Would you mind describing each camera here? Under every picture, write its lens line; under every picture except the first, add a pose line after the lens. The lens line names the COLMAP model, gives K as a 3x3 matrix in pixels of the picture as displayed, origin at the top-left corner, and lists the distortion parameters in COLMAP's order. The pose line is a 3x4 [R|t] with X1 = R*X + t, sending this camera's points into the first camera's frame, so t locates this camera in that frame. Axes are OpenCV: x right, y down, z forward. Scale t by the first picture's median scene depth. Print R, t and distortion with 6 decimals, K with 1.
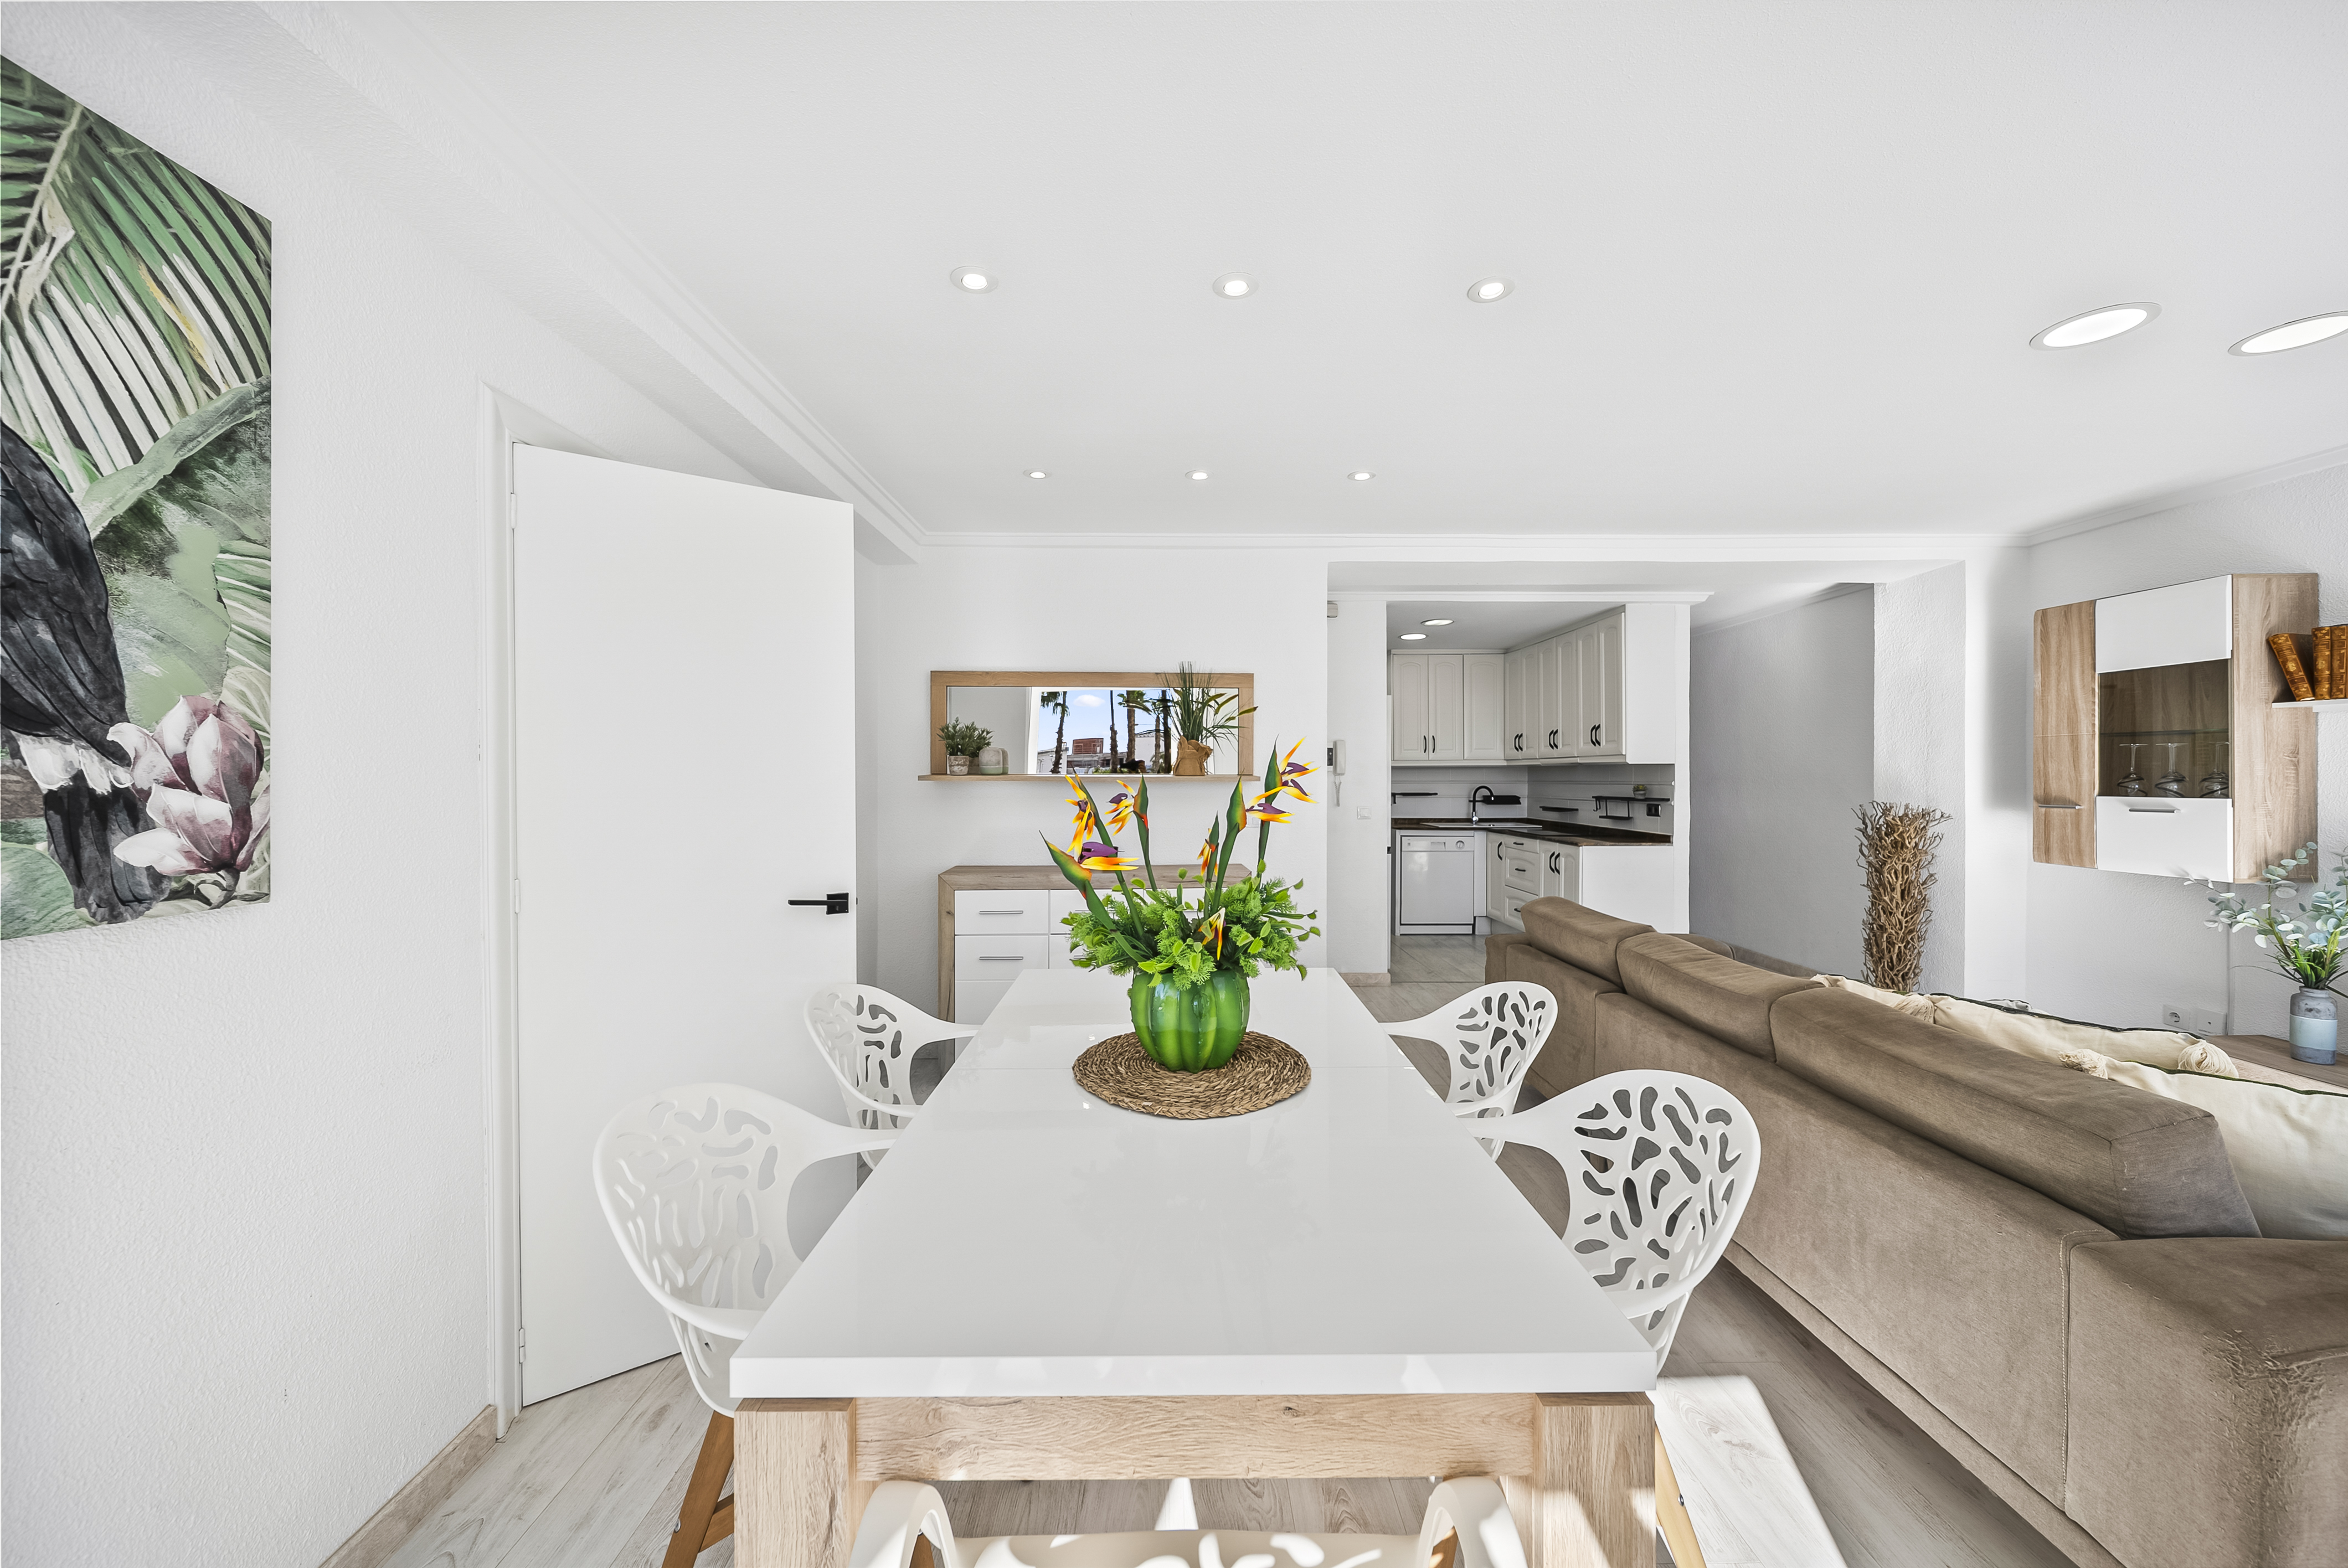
lens RADIAL K [[834.7, 0, 1180.2], [0, 834.7, 783.5], [0, 0, 1]] dist [-0.005581, 0.000065]
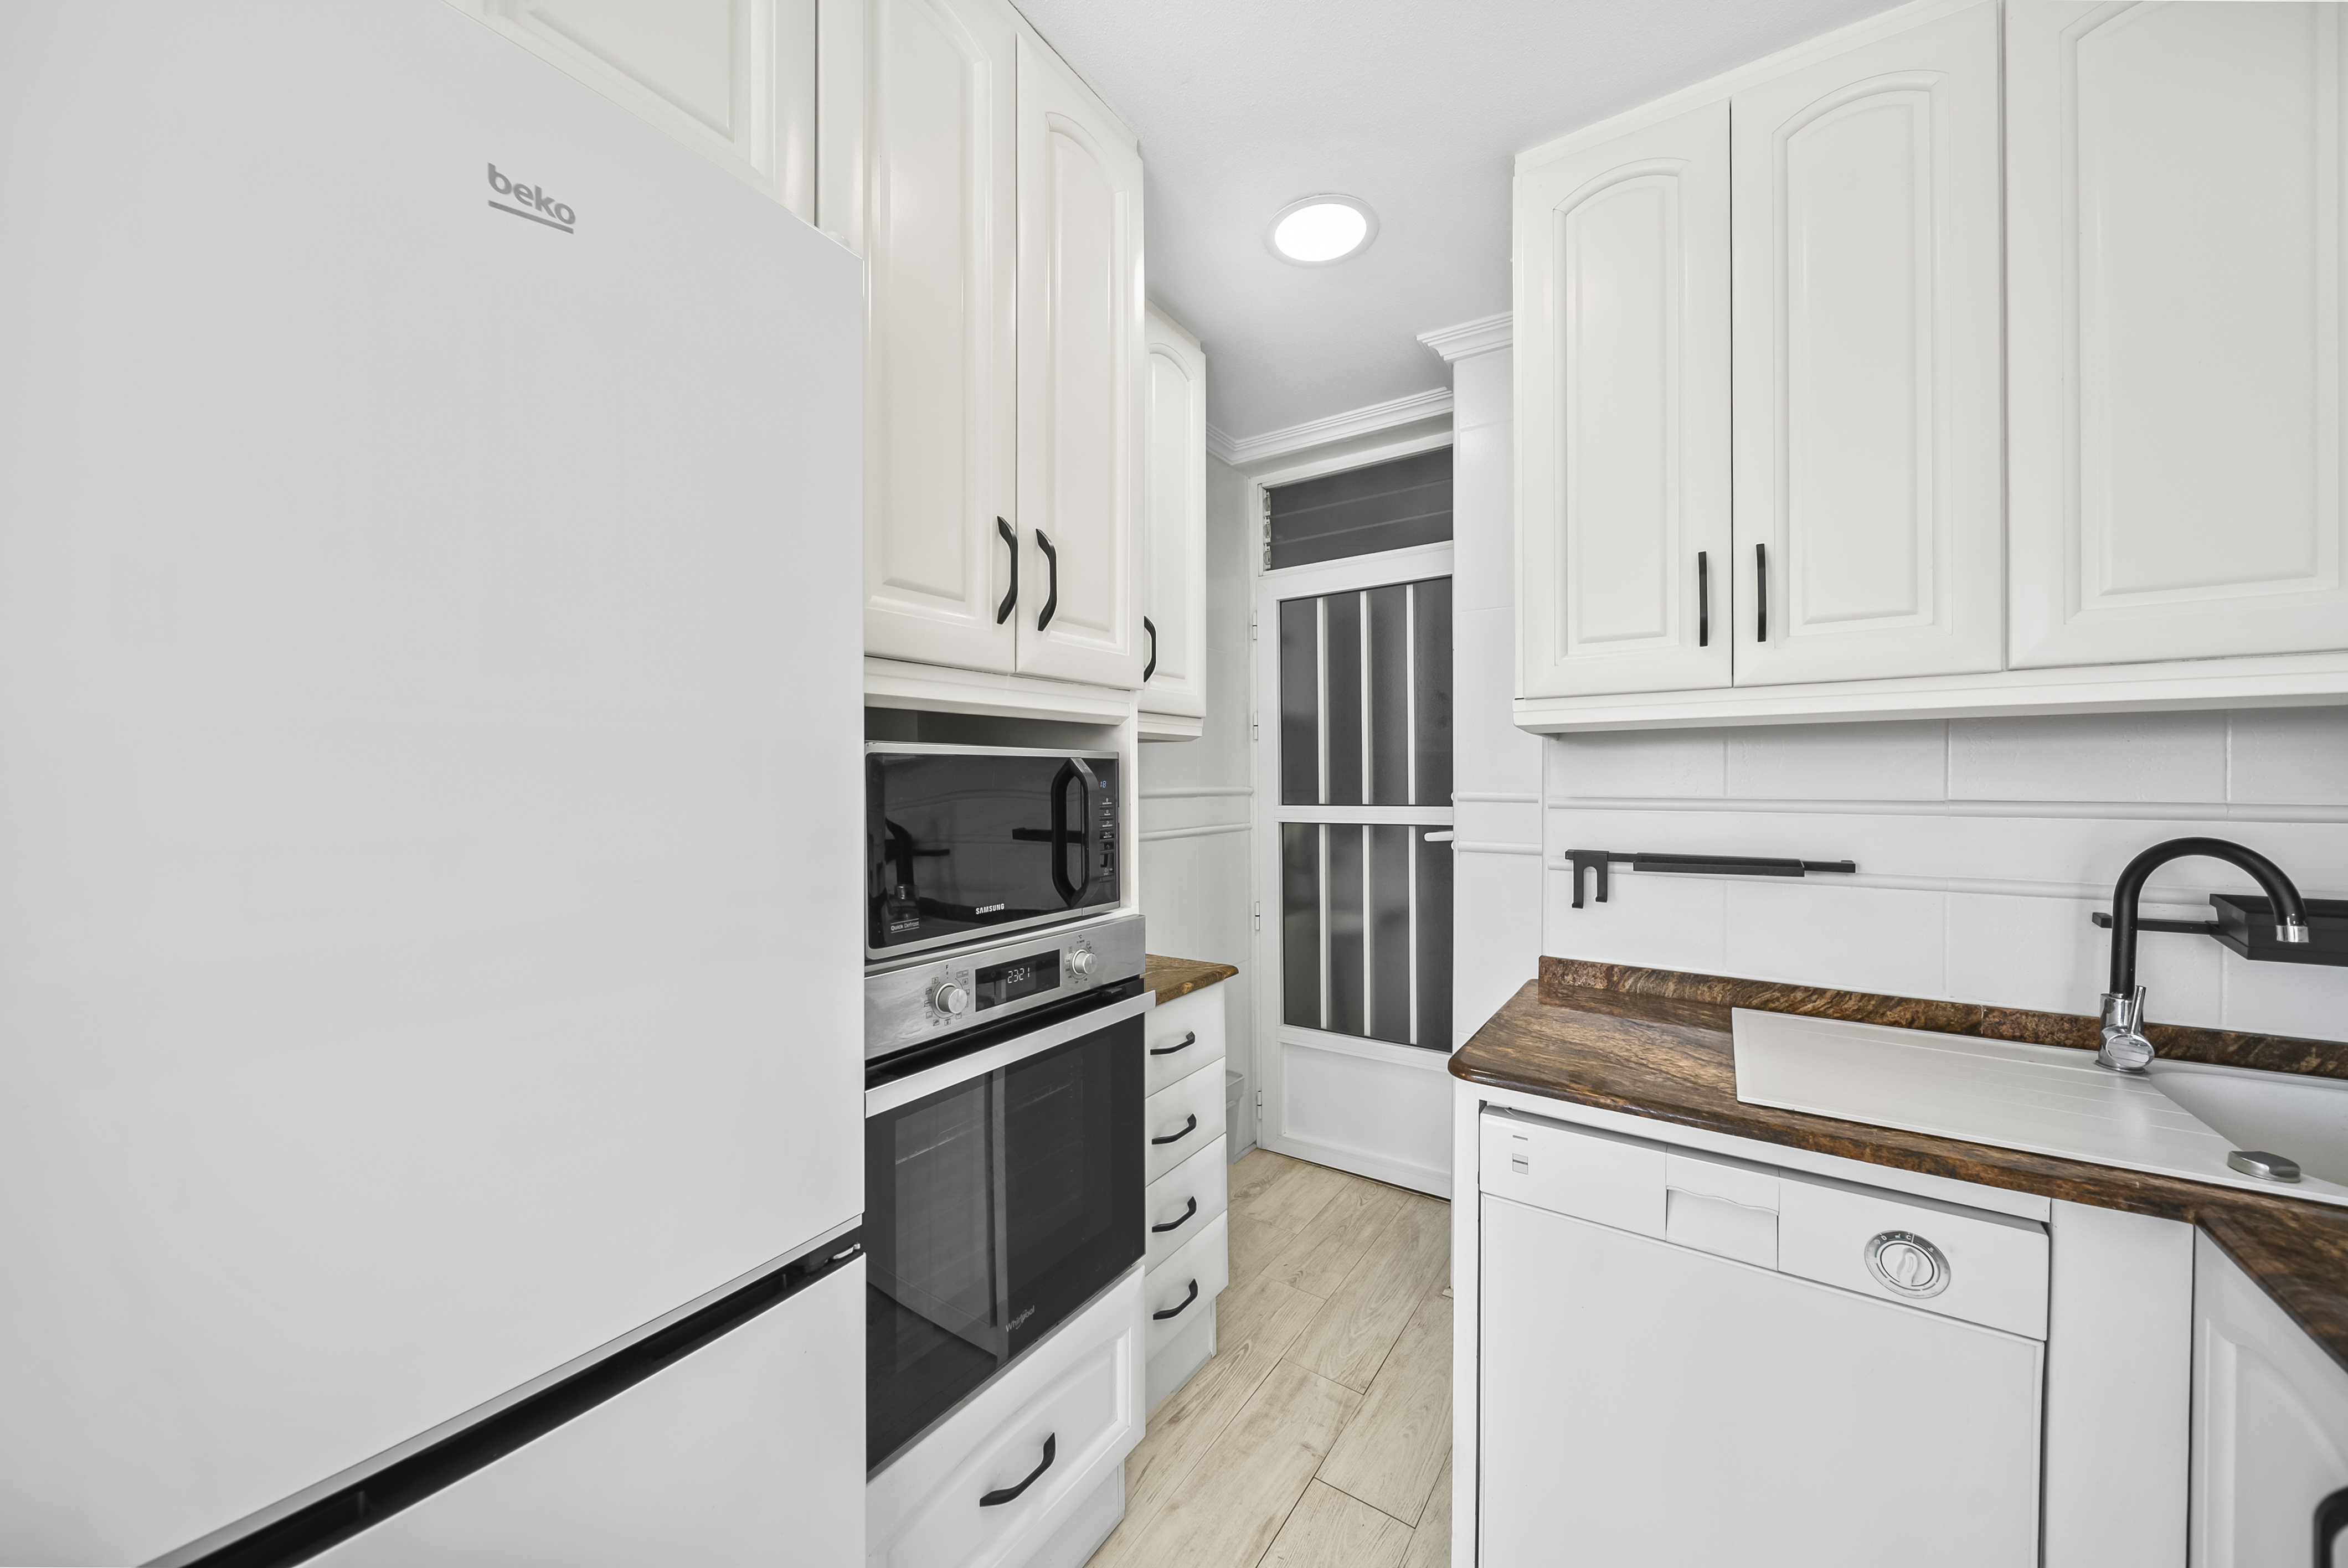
lens RADIAL K [[834.7, 0, 1159.5], [0, 834.7, 790.2], [0, 0, 1]] dist [-0.005581, 0.000065]
pose [[0.812739, -0.001007, -0.582626, 0.635035], [0.001389, 0.999999, 0.000209, -0.012121], [0.582626, -0.000979, 0.812740, 1.641155]]
